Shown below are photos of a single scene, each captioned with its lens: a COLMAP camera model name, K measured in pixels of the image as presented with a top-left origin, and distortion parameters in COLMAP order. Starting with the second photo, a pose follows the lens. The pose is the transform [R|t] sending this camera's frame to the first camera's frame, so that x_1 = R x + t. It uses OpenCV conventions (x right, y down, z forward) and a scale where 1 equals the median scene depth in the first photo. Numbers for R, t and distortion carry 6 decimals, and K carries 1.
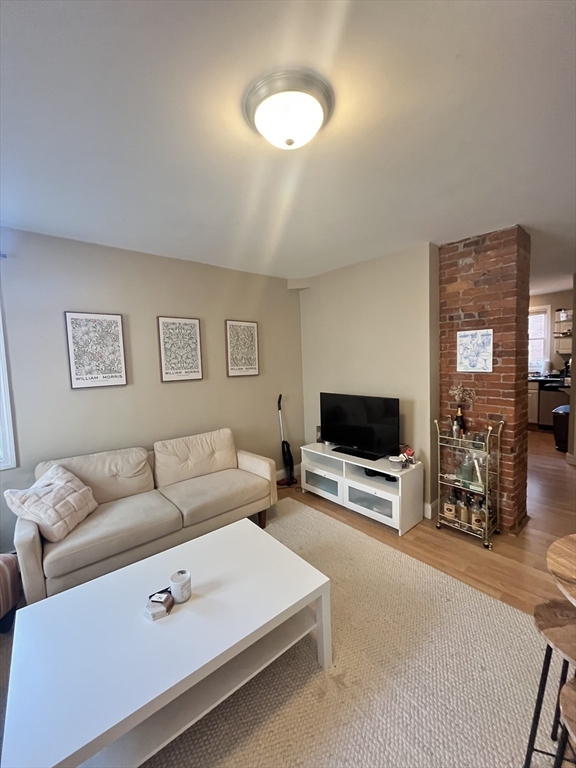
lens RADIAL K [[309.3, 0, 287.6], [0, 309.3, 382.7], [0, 0, 1]] dist [-0.001851, -0.001225]
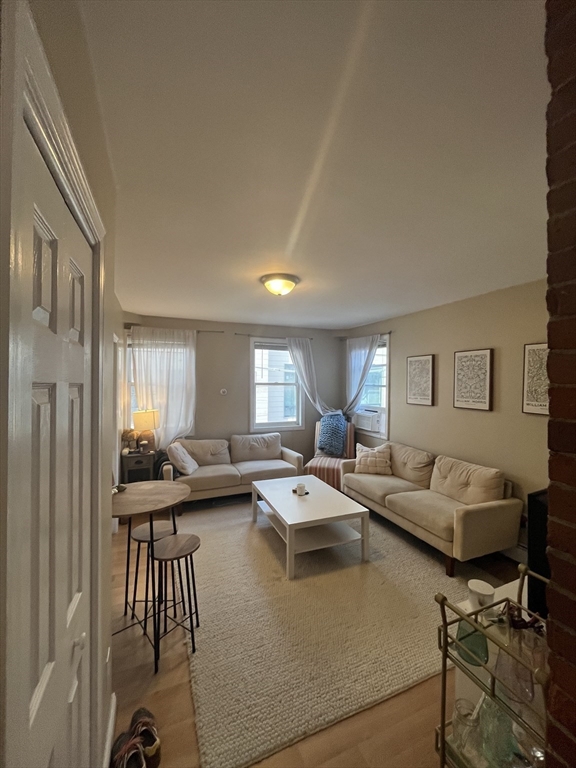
lens RADIAL K [[309.3, 0, 287.9], [0, 309.3, 384.5], [0, 0, 1]] dist [-0.001851, -0.001225]
pose [[-0.303401, 0.024016, -0.952560, 0.872826], [-0.089782, 0.994514, 0.053671, -0.093025], [0.948624, 0.101807, -0.299580, 0.729499]]
